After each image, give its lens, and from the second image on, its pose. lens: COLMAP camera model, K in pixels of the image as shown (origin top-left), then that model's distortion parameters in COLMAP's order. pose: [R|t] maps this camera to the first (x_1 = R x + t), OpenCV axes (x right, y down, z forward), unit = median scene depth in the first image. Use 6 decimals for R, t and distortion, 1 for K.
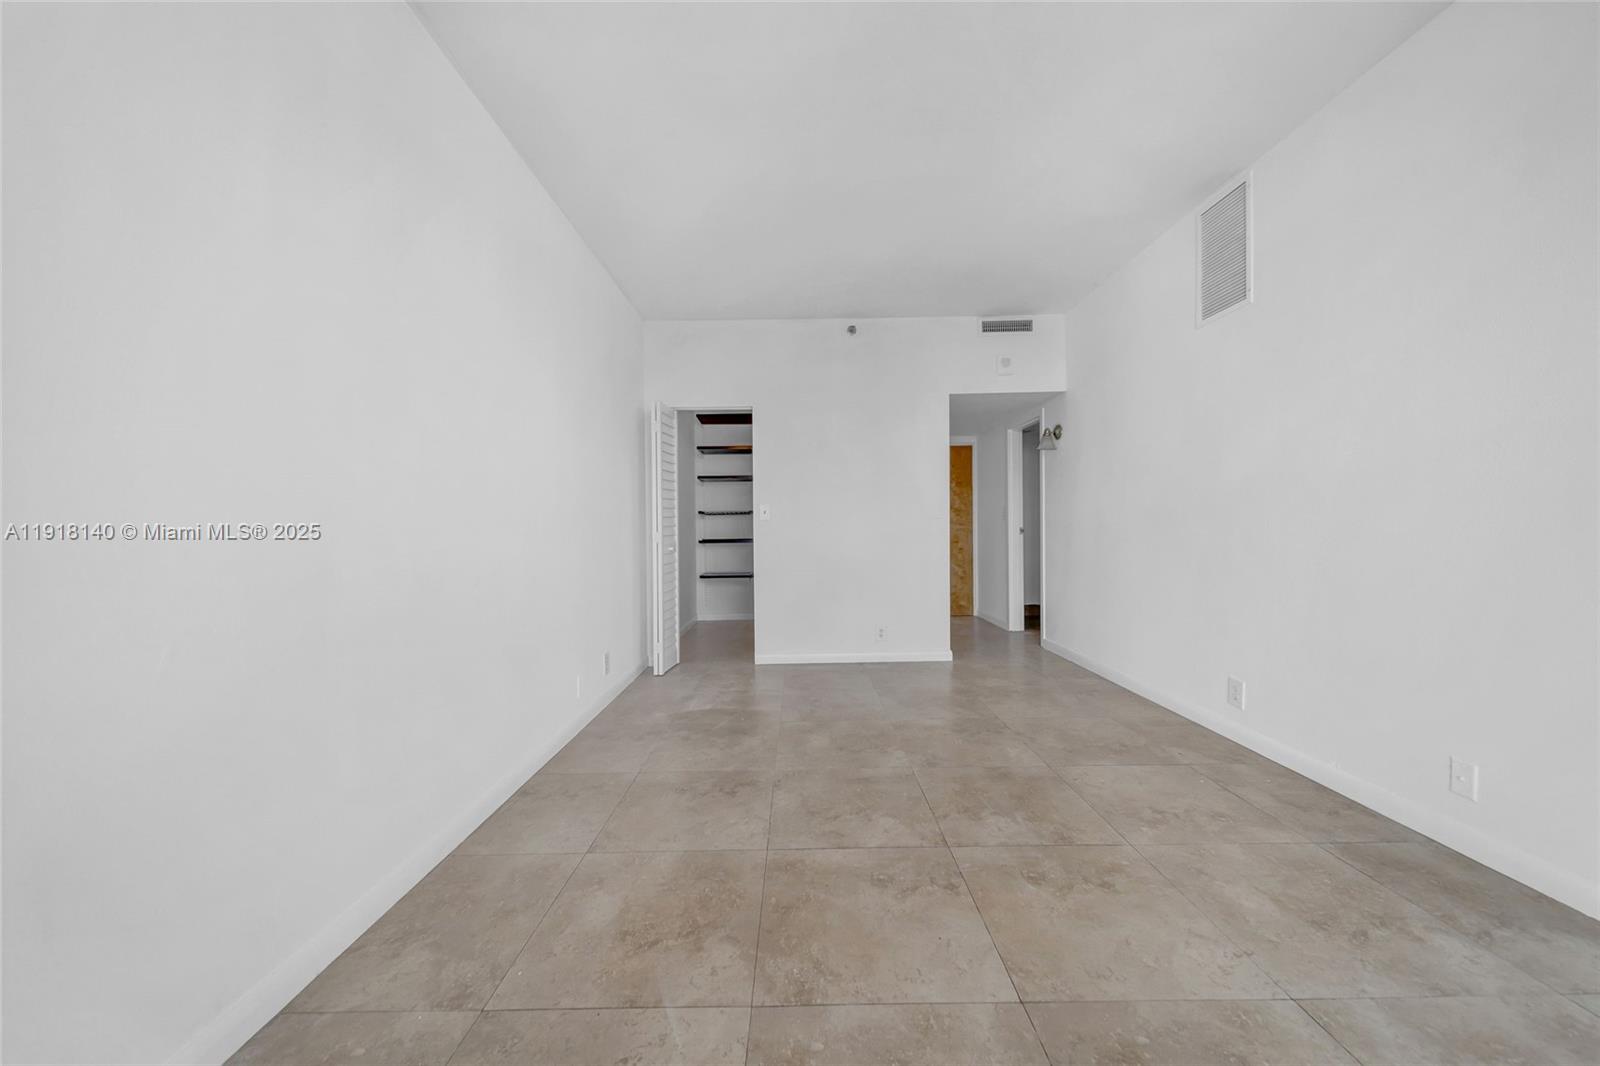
lens RADIAL K [[554.4, 0, 801.5], [0, 554.4, 527.2], [0, 0, 1]] dist [0.006620, -0.002737]
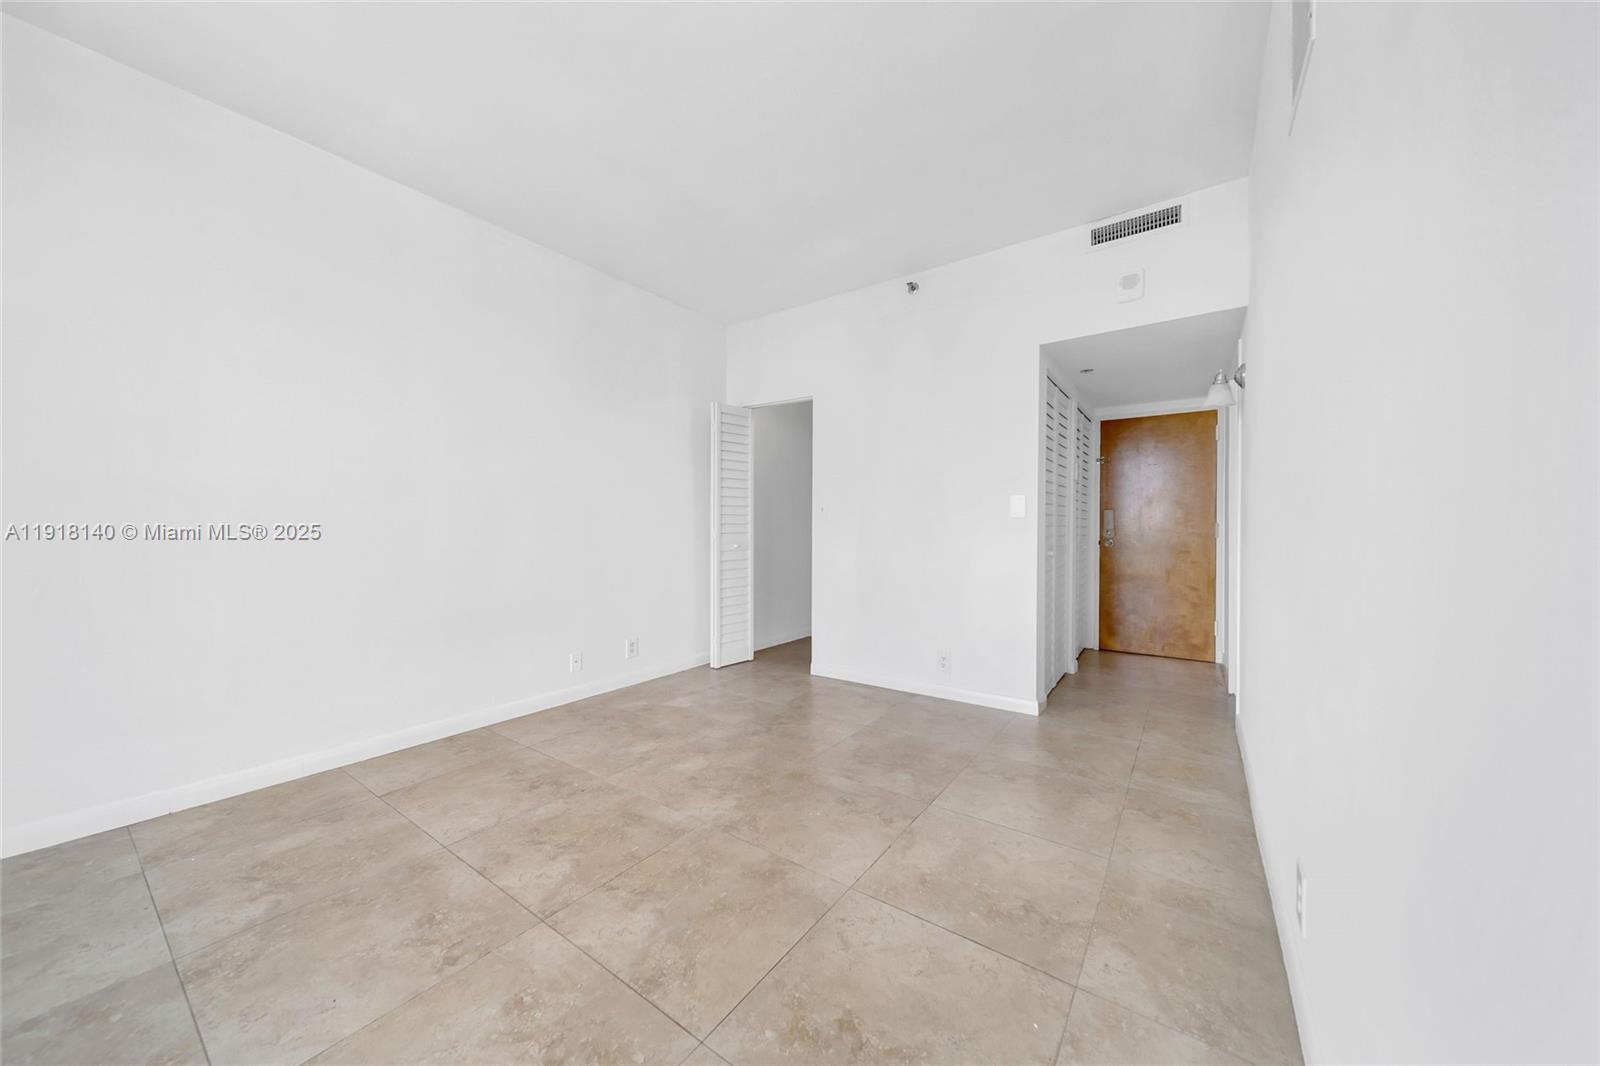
lens RADIAL K [[554.4, 0, 801.5], [0, 554.4, 527.2], [0, 0, 1]] dist [0.006620, -0.002737]
pose [[0.812964, 0.013922, -0.582148, 0.798033], [-0.013482, 0.999896, 0.005086, -0.006096], [0.582158, 0.003714, 0.813067, 0.430166]]
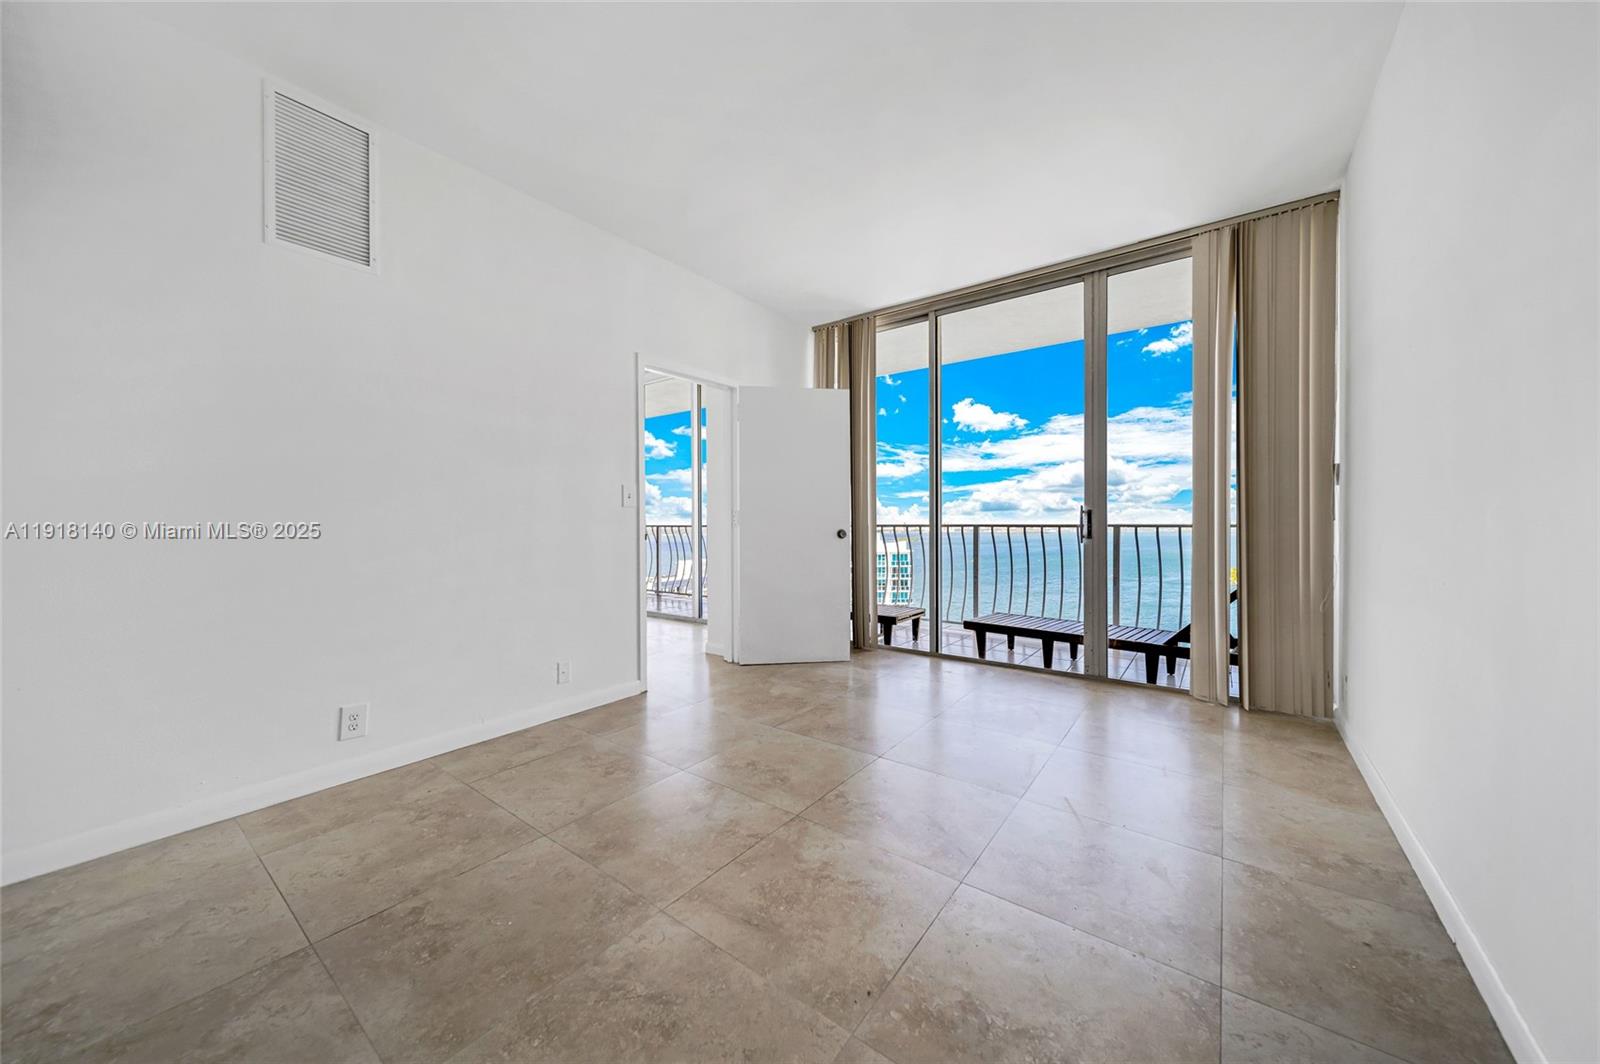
lens RADIAL K [[554.4, 0, 801.5], [0, 554.4, 526.2], [0, 0, 1]] dist [0.006620, -0.002737]
pose [[-0.798602, 0.010112, 0.601774, -0.303258], [0.015095, 0.999881, 0.003230, 0.010907], [-0.601670, 0.011663, -0.798660, 1.421939]]
